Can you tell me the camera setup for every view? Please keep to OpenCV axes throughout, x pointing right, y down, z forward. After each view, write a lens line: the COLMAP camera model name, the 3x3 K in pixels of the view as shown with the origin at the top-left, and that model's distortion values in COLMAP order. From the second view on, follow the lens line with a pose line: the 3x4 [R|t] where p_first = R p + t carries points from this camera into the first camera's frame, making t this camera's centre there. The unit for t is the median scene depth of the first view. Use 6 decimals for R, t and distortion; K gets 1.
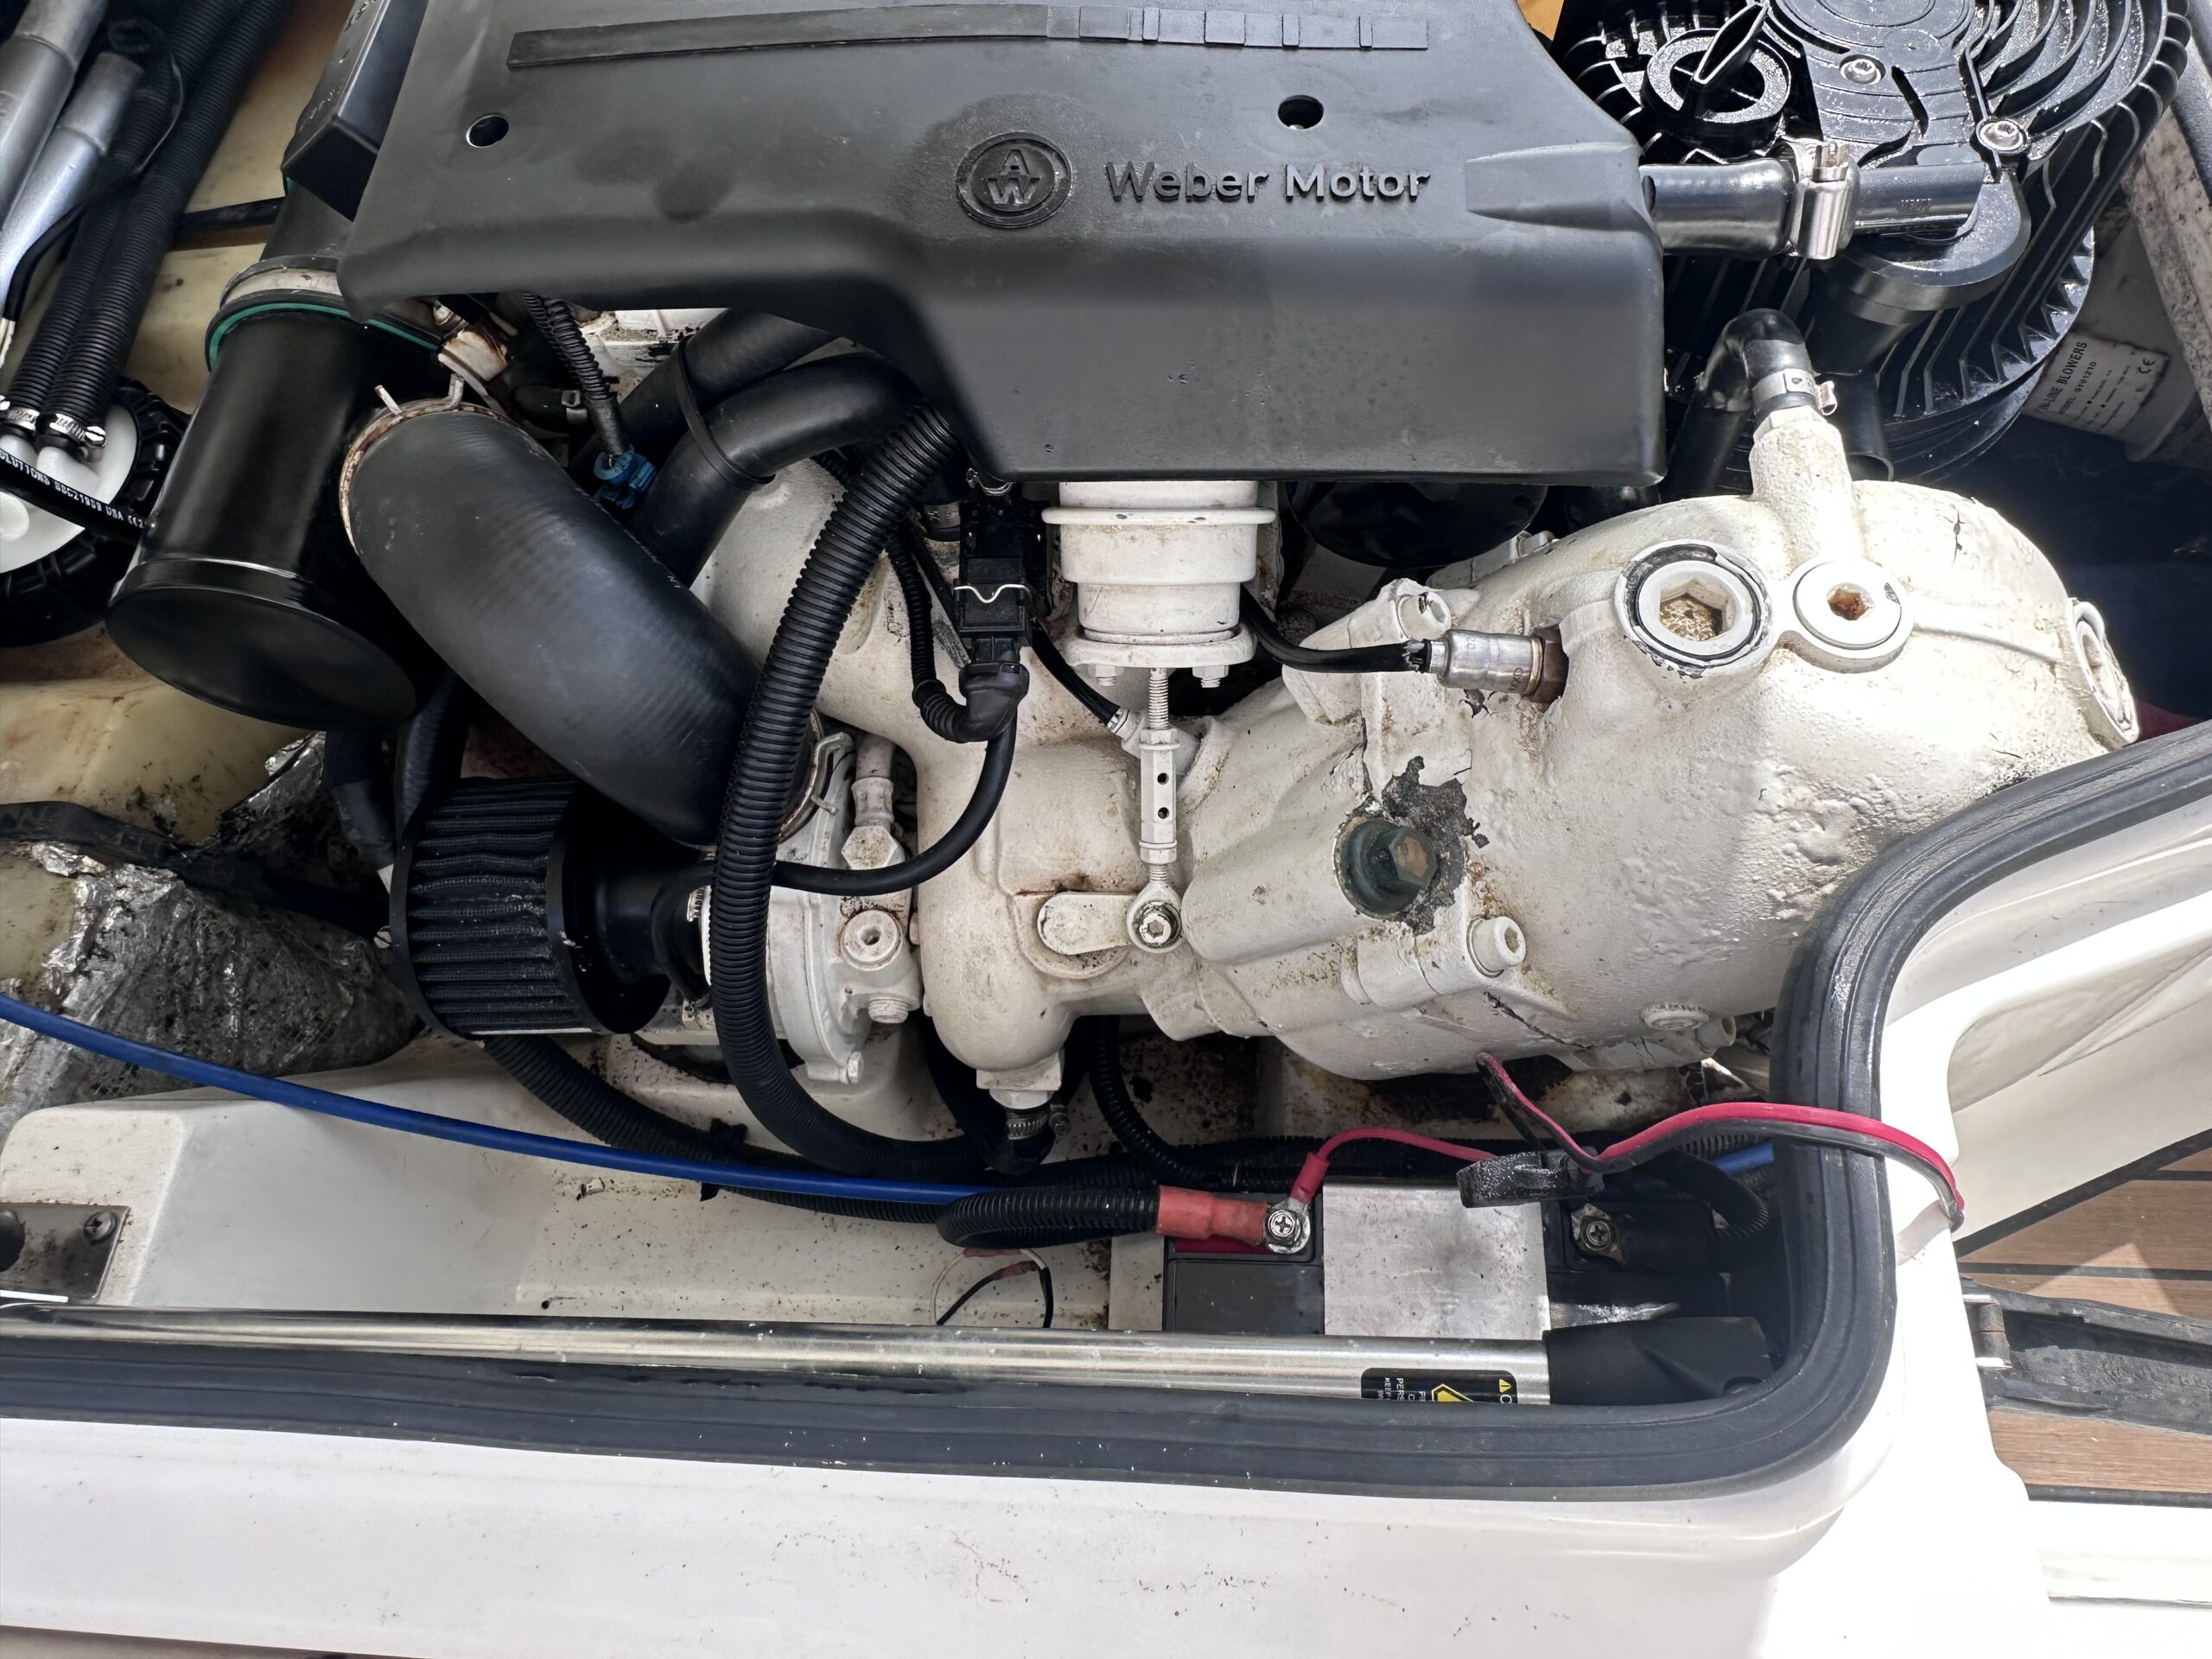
lens RADIAL K [[1426.8, 0, 1112.9], [0, 1426.8, 783.2], [0, 0, 1]] dist [0.003350, -0.006479]
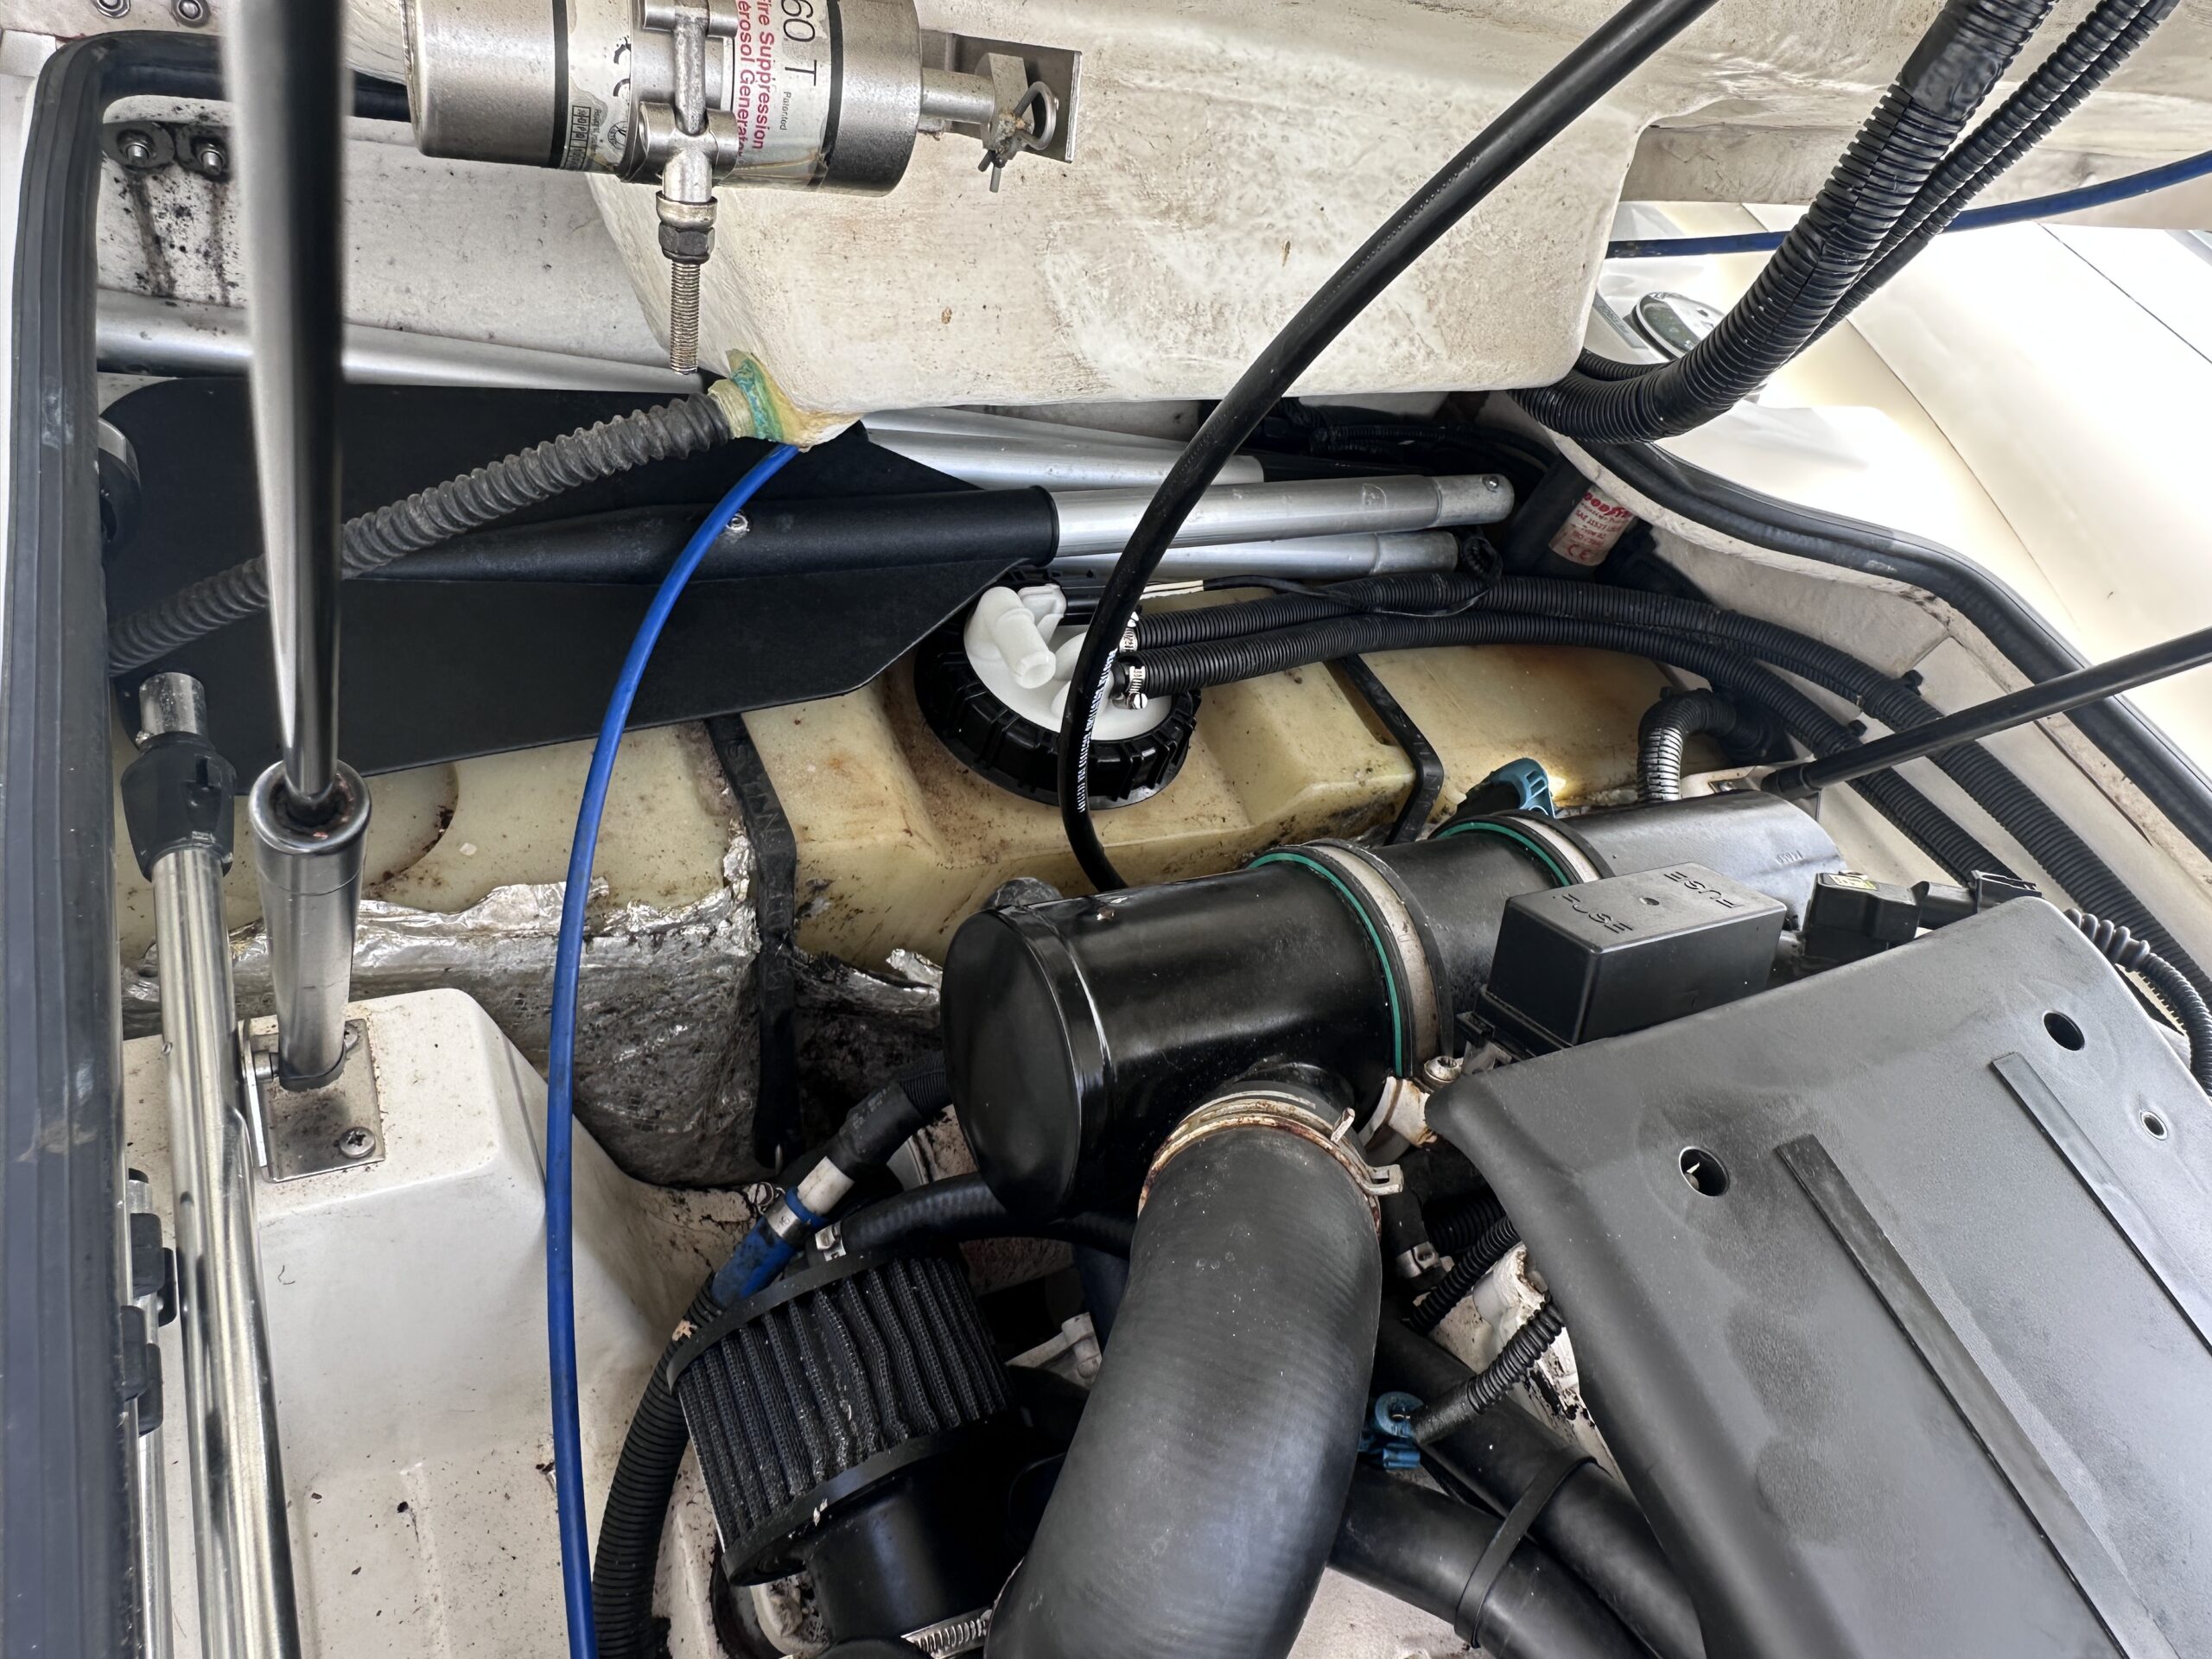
lens RADIAL K [[1426.8, 0, 1101.6], [0, 1426.8, 785.2], [0, 0, 1]] dist [0.003350, -0.006479]
pose [[0.388064, 0.832645, -0.395106, -0.305773], [-0.920493, 0.371469, -0.121255, -0.081810], [0.045807, 0.410747, 0.910598, 0.092387]]
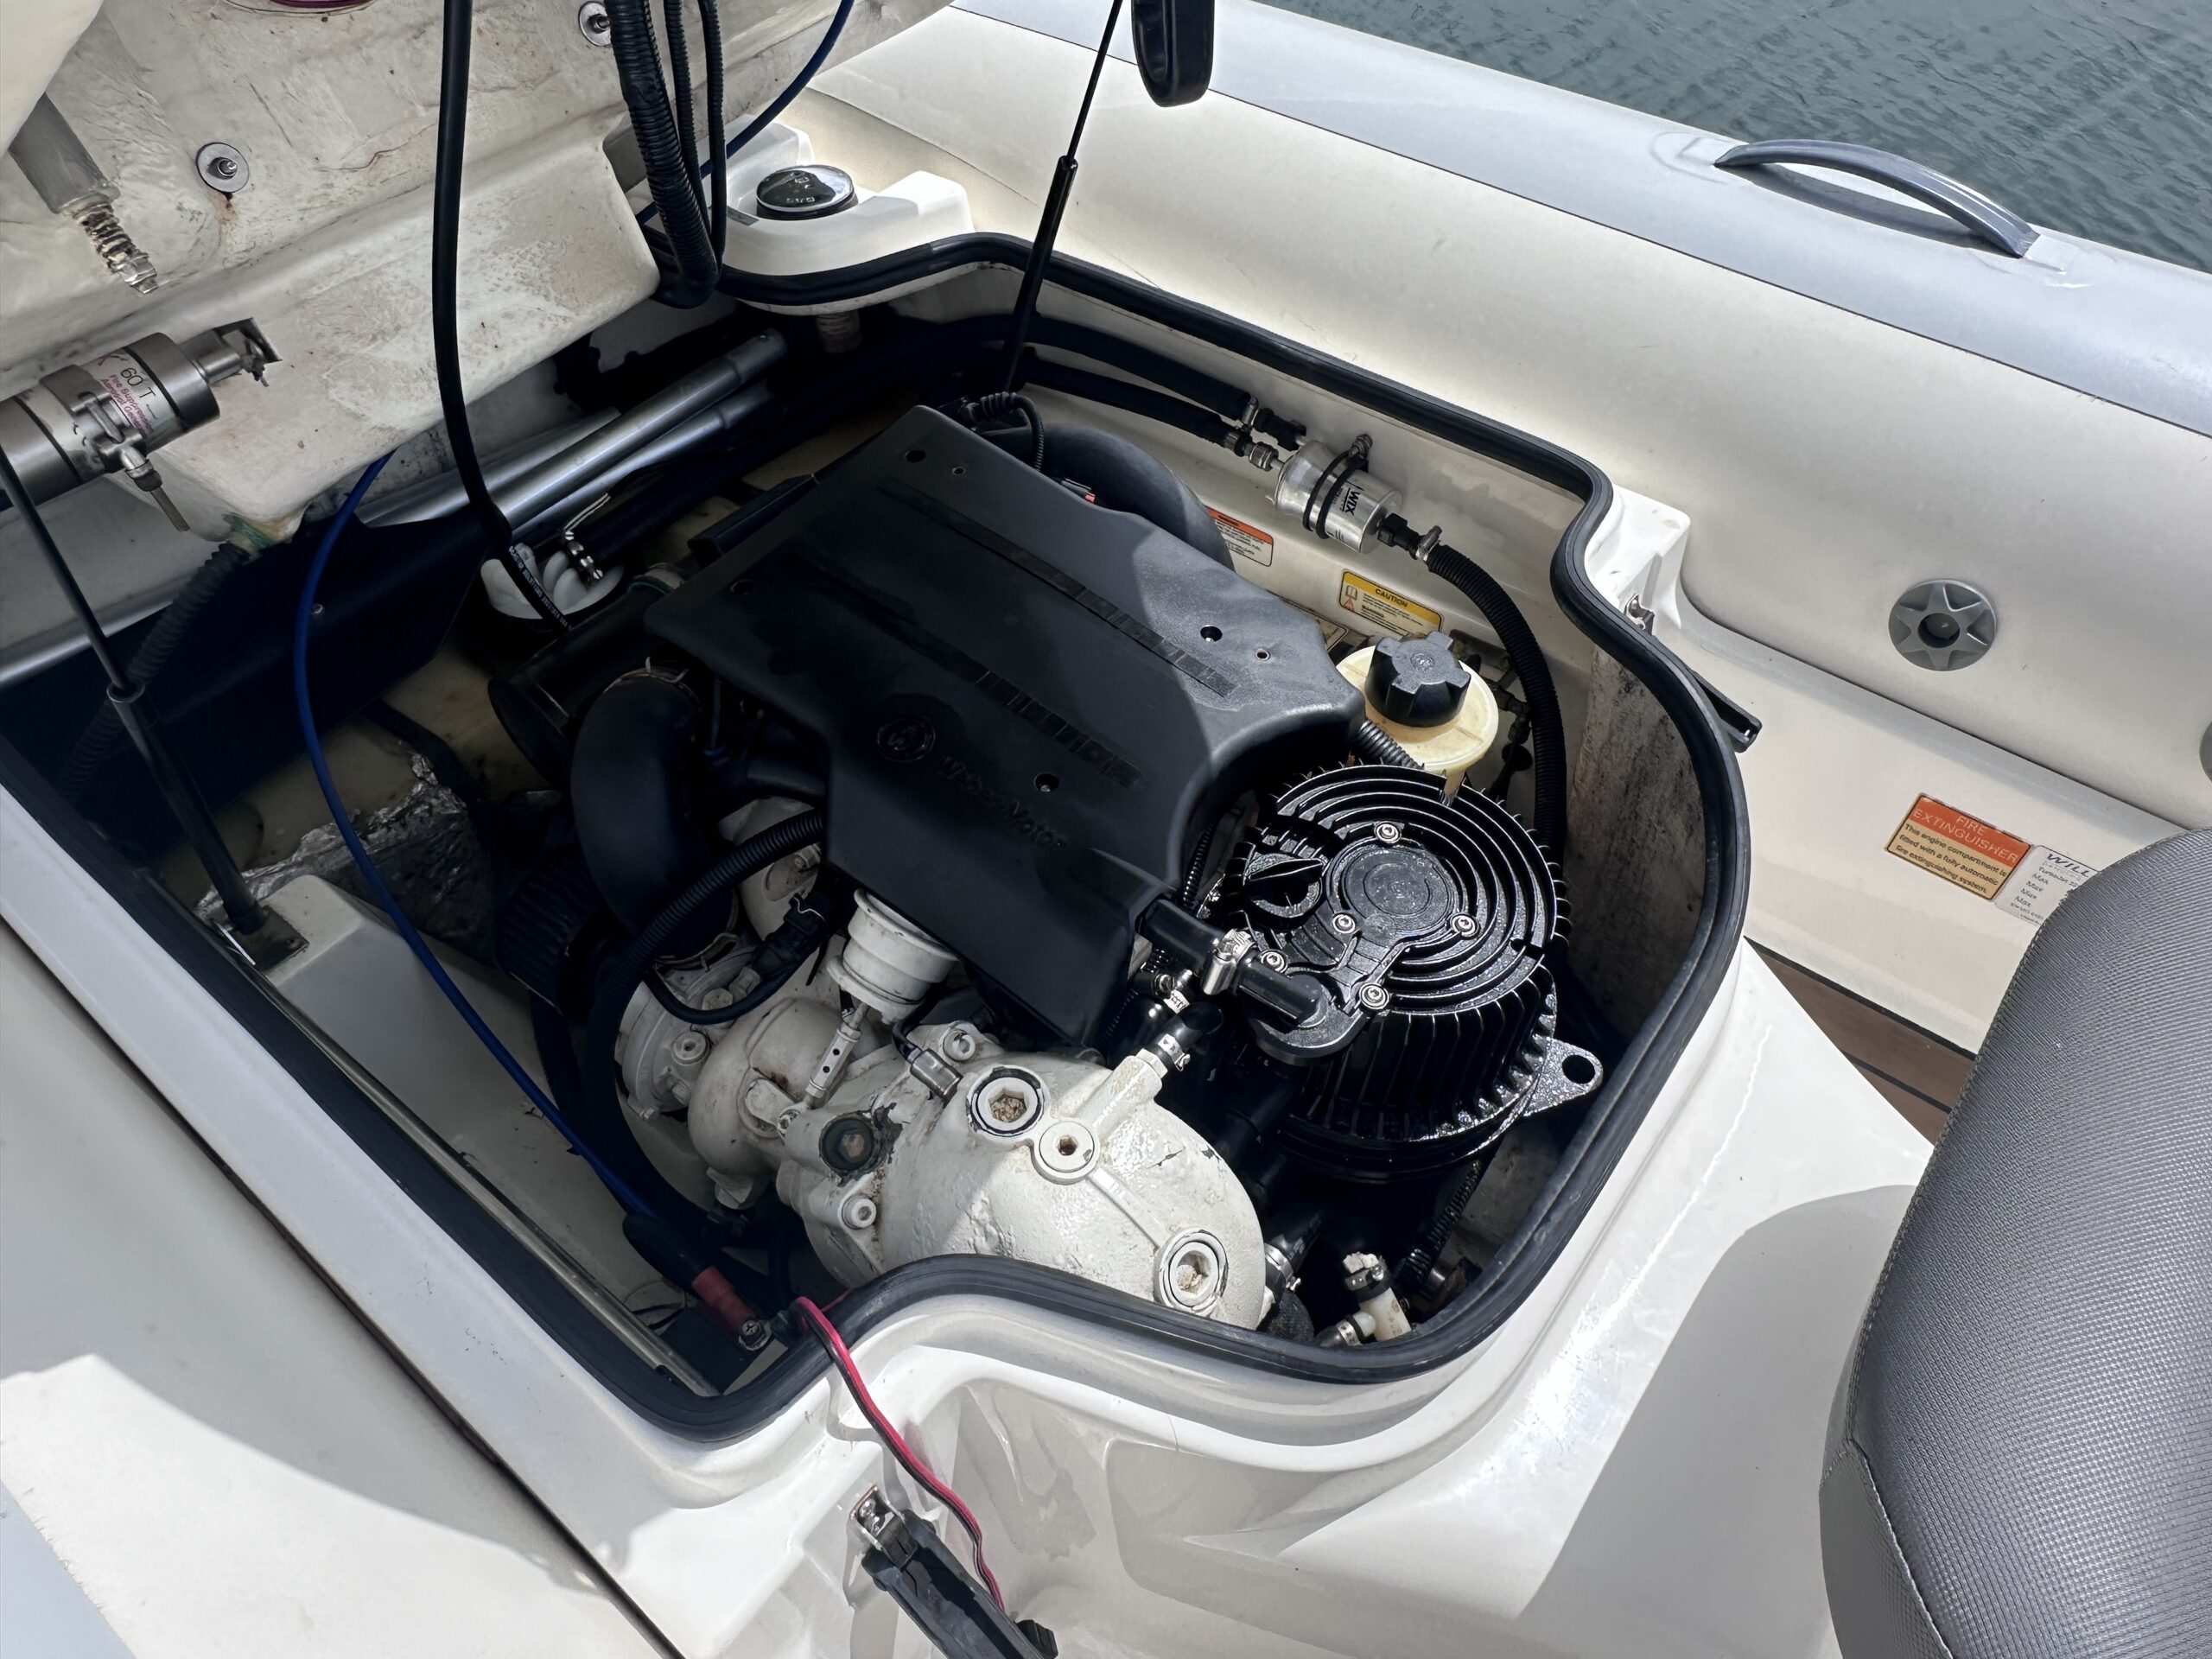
lens RADIAL K [[1426.8, 0, 1102.9], [0, 1426.8, 813.3], [0, 0, 1]] dist [0.003350, -0.006479]
pose [[0.805499, 0.506367, -0.307838, 0.530003], [-0.560840, 0.819177, -0.120034, -0.166352], [0.191392, 0.269335, 0.943837, -0.505043]]
